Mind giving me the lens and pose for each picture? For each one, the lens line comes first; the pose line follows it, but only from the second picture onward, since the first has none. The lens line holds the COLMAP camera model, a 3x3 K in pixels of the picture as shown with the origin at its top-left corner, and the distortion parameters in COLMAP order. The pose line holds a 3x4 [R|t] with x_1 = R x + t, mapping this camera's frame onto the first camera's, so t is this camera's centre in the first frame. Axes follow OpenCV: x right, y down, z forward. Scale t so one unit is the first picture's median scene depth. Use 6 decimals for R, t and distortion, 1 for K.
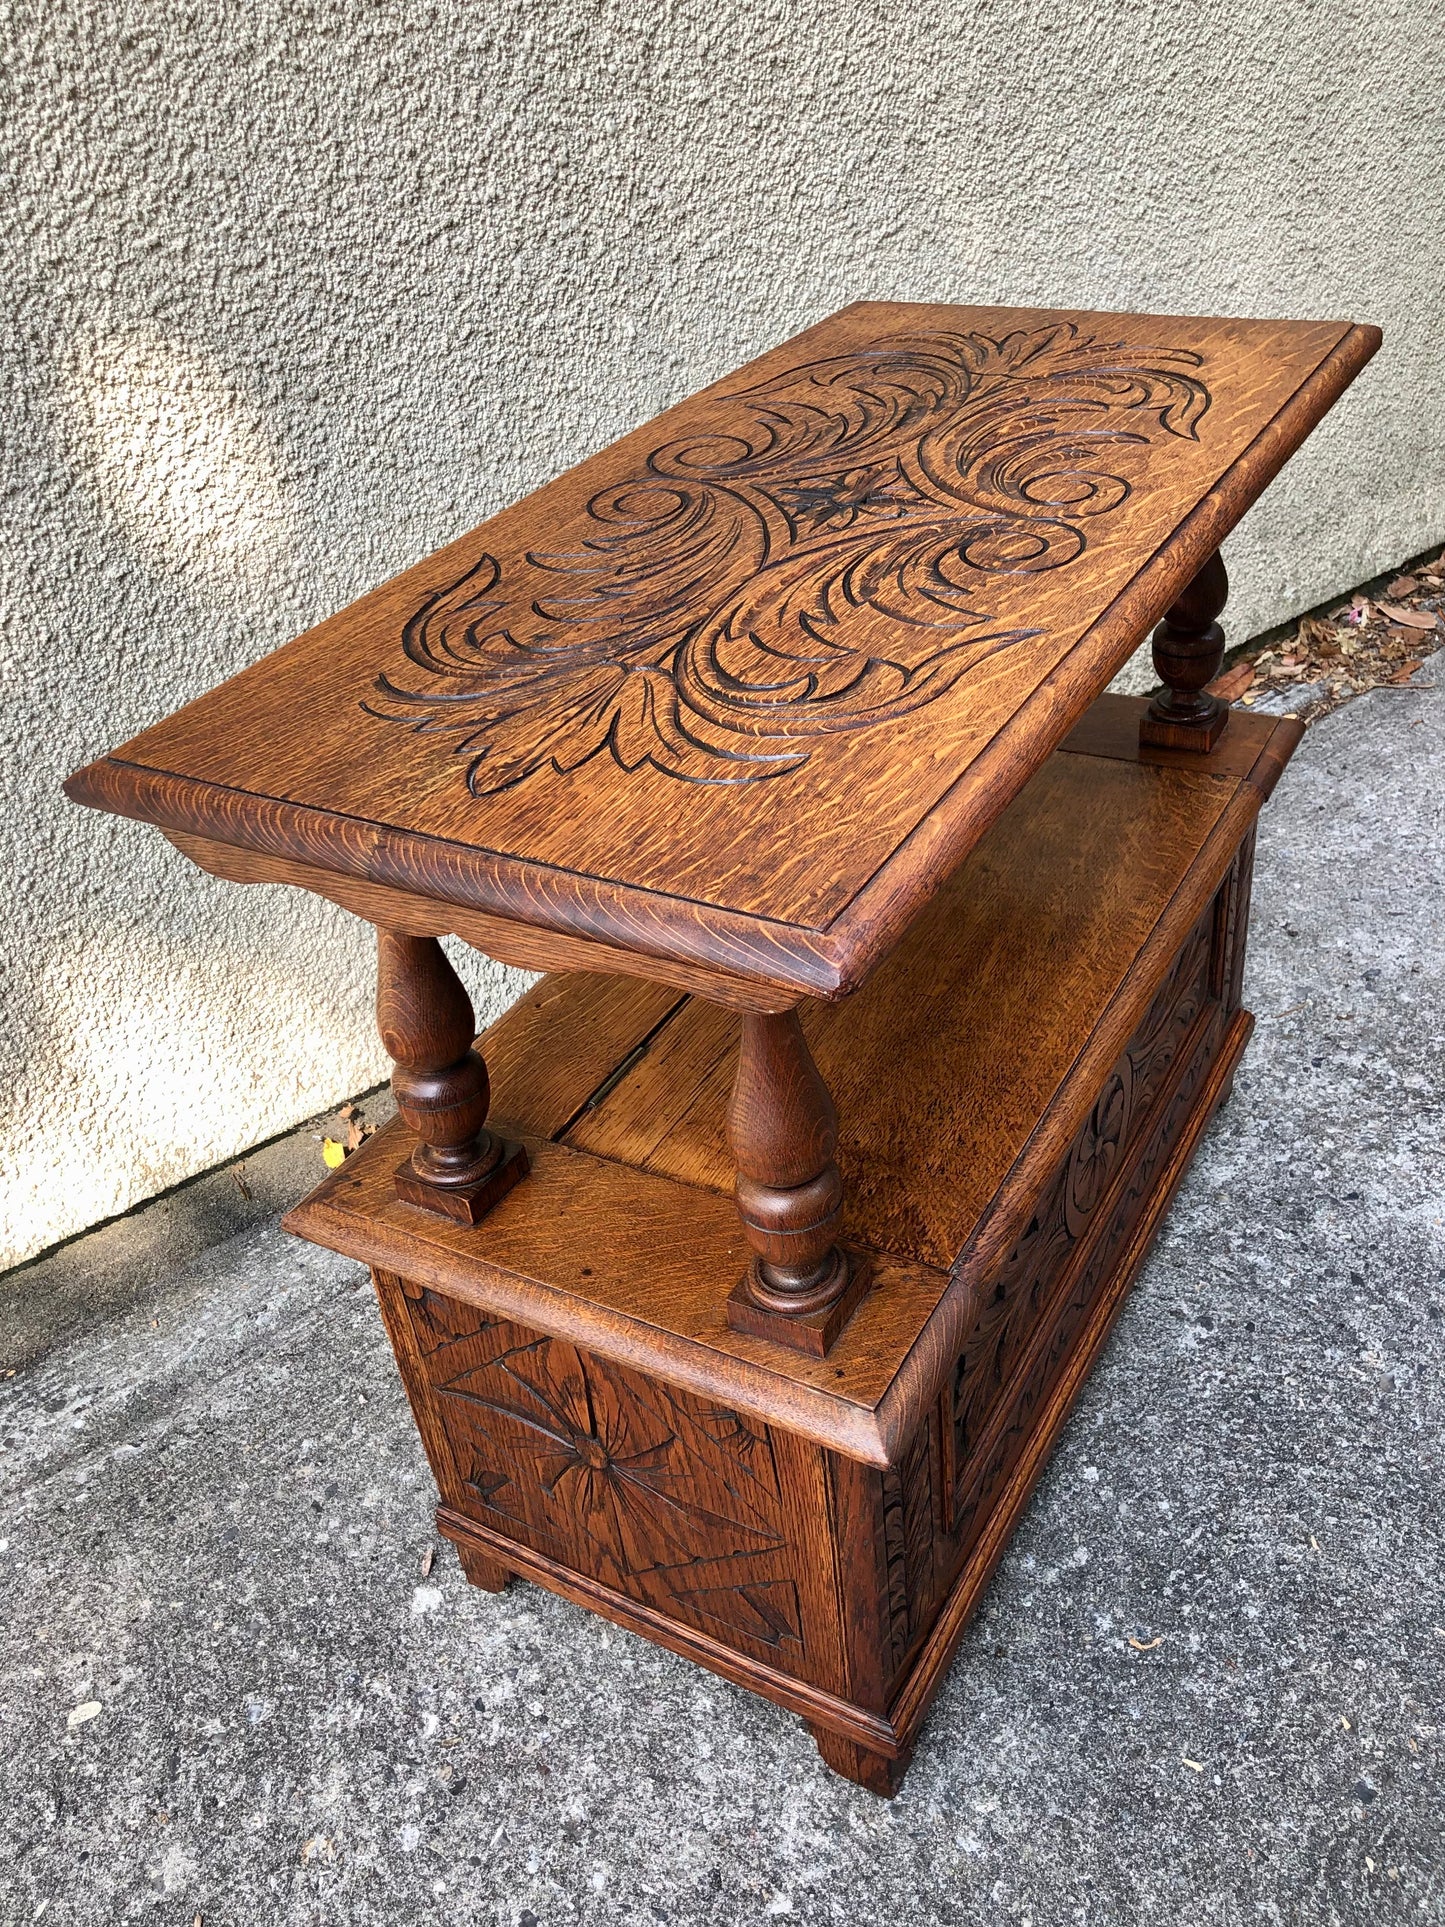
lens RADIAL K [[1621.5, 0, 730.5], [0, 1621.5, 947.5], [0, 0, 1]] dist [-0.034609, 0.098622]
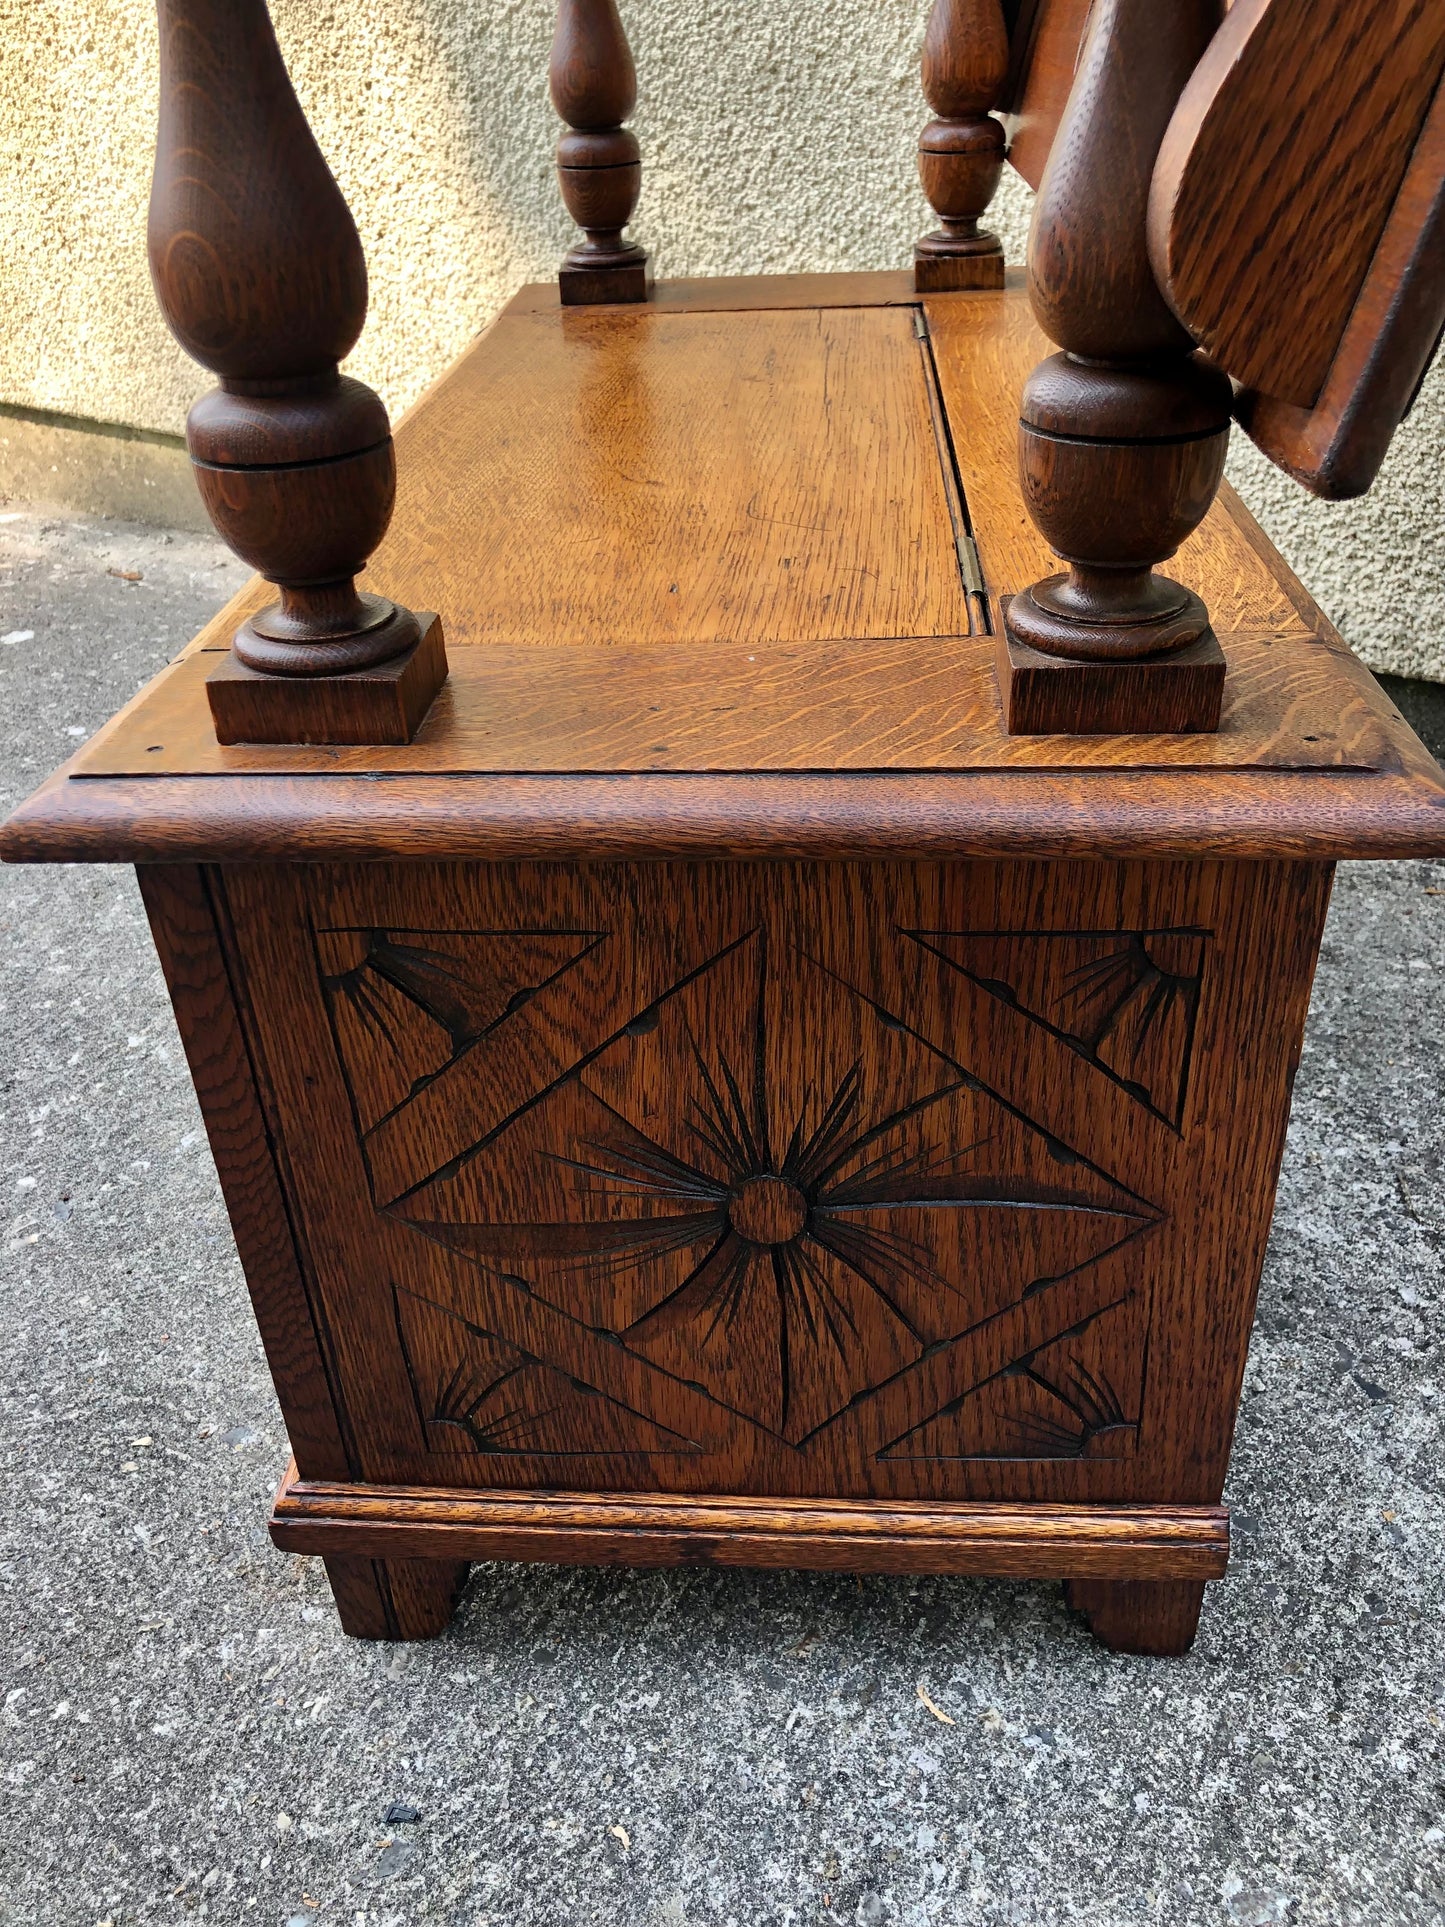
lens RADIAL K [[1570.8, 0, 714.9], [0, 1570.8, 957.1], [0, 0, 1]] dist [0.020465, -0.002953]
pose [[0.292423, 0.576888, -0.762685, 0.740980], [-0.531460, 0.761077, 0.371903, -0.035269], [0.795009, 0.296584, 0.529149, 0.596315]]
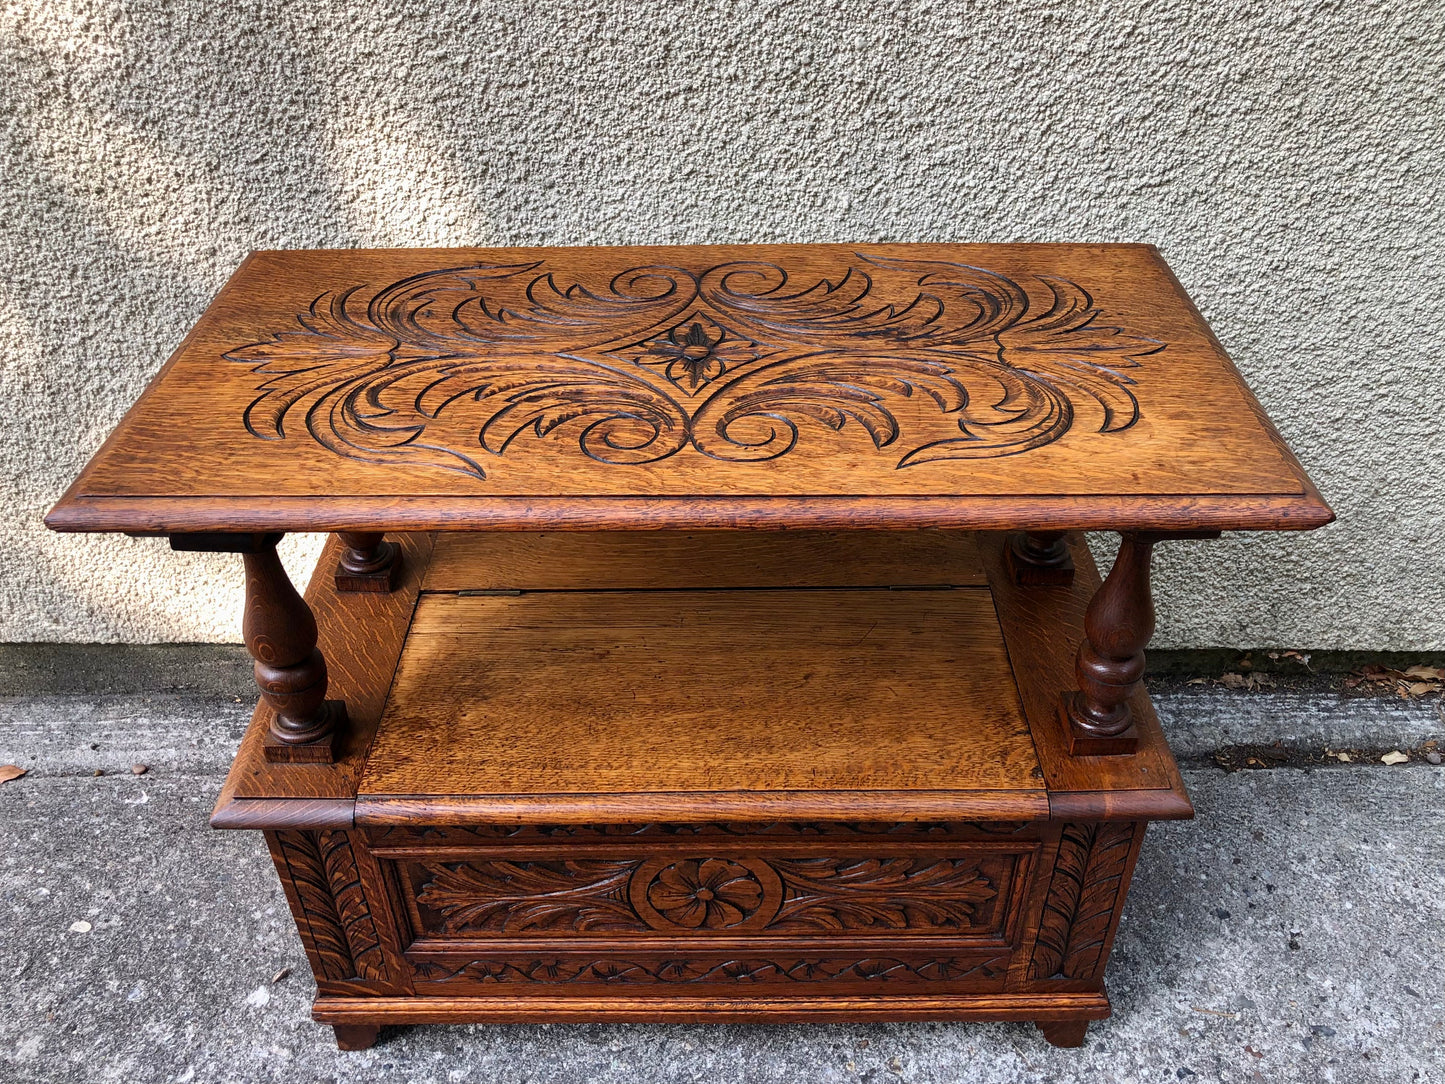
lens RADIAL K [[1215.9, 0, 722.9], [0, 1215.9, 530.2], [0, 0, 1]] dist [-0.034609, 0.098622]
pose [[0.777694, 0.446945, -0.442078, 0.416476], [-0.415983, 0.893119, 0.171163, -0.319370], [0.471328, 0.050785, 0.880495, 0.212585]]
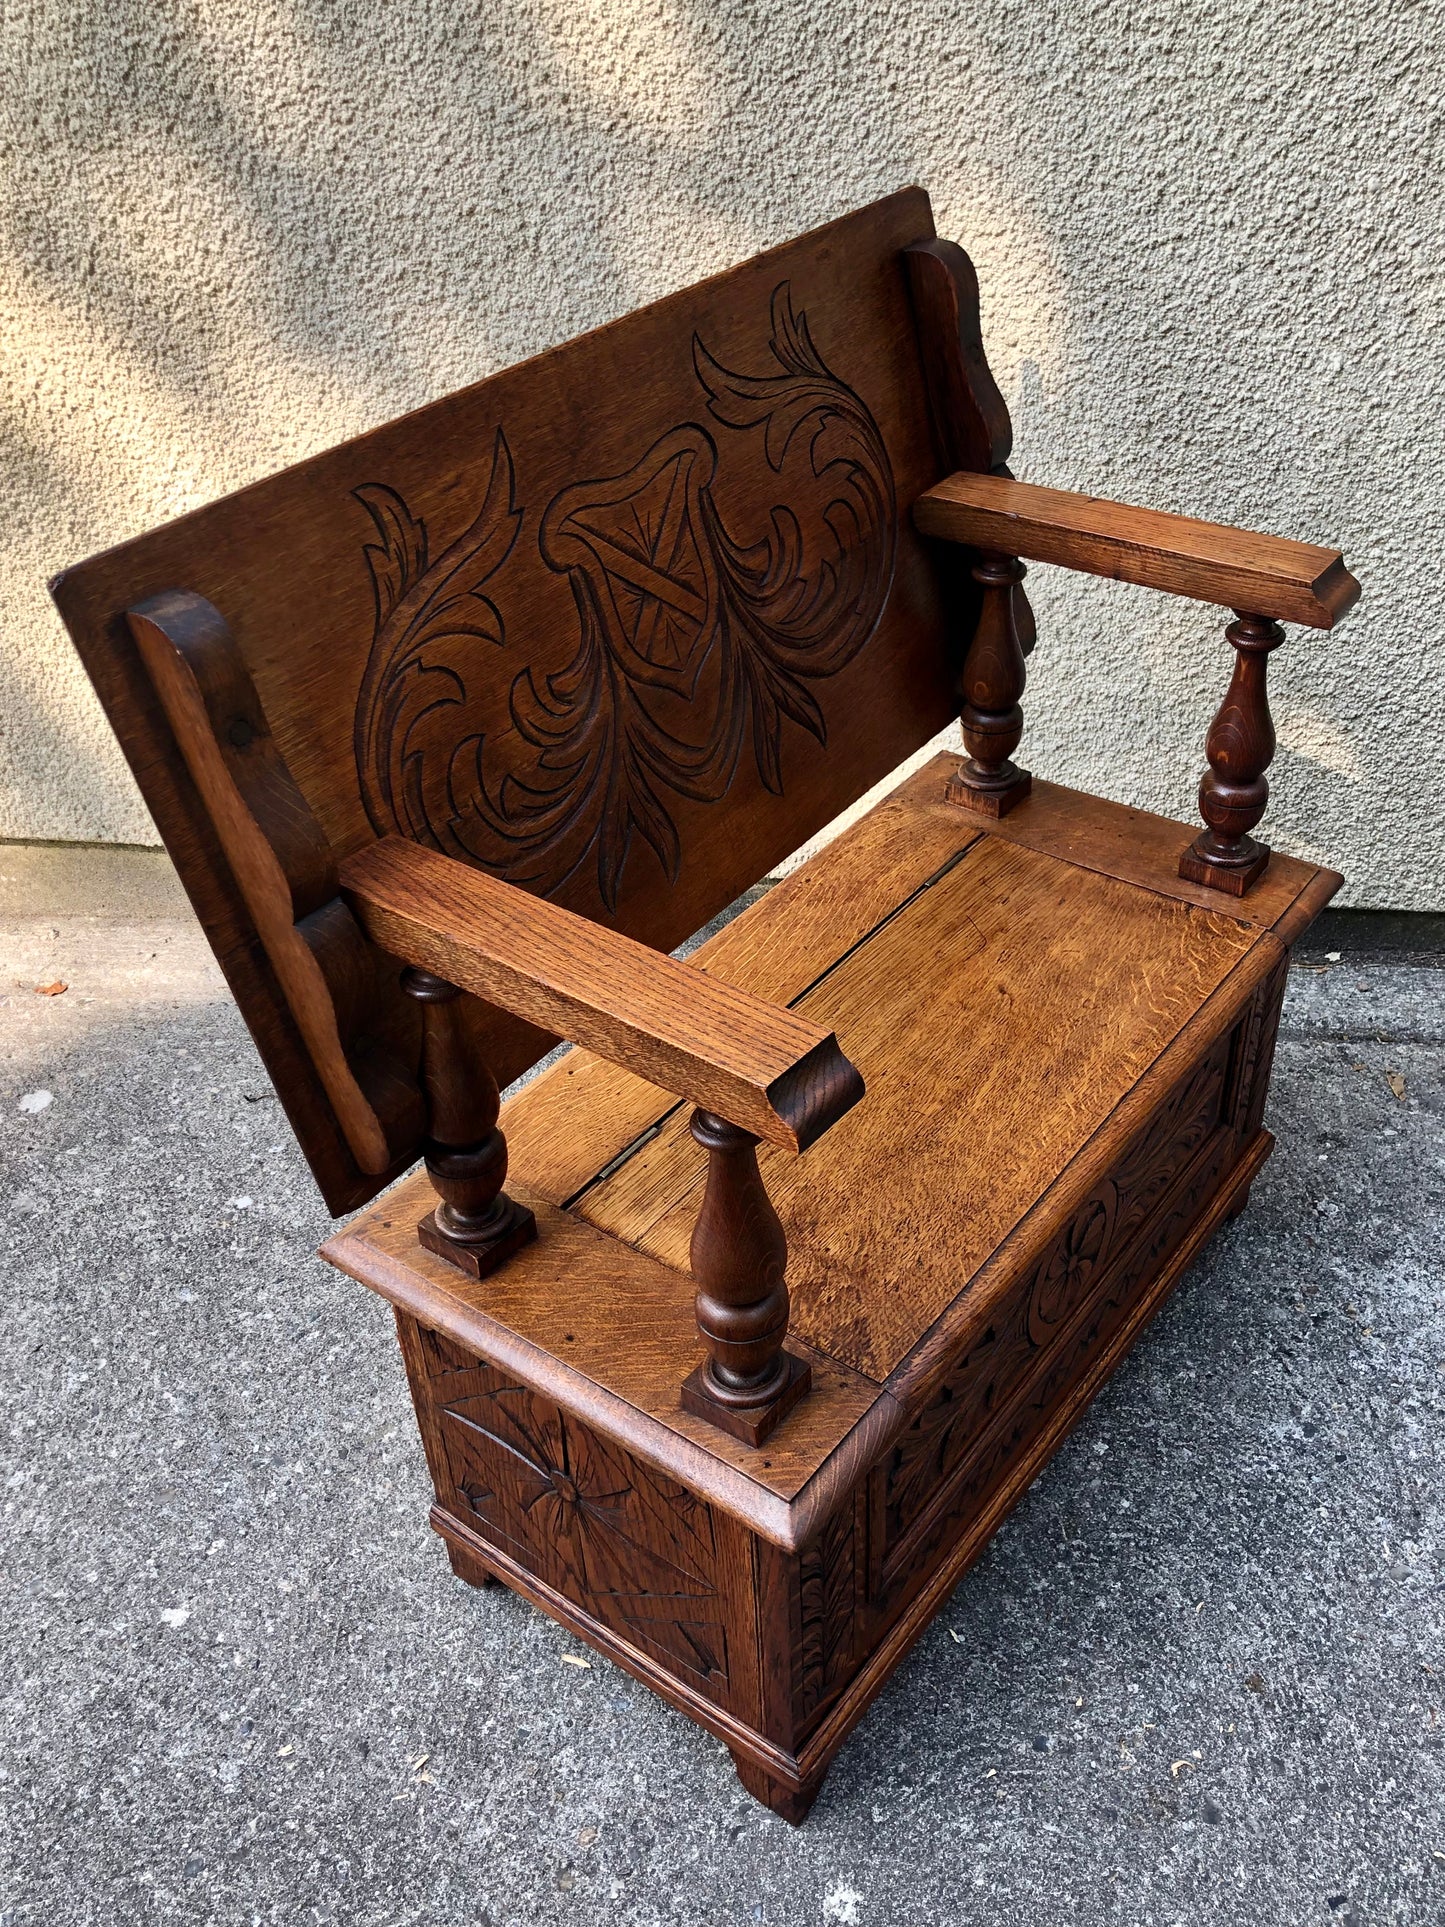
lens RADIAL K [[1736.1, 0, 735.3], [0, 1736.1, 943.8], [0, 0, 1]] dist [-0.042394, 0.107346]
pose [[0.696881, 0.480260, -0.532642, 0.520606], [-0.432368, 0.873878, 0.222251, -0.142759], [0.572202, 0.075414, 0.816638, -0.165520]]
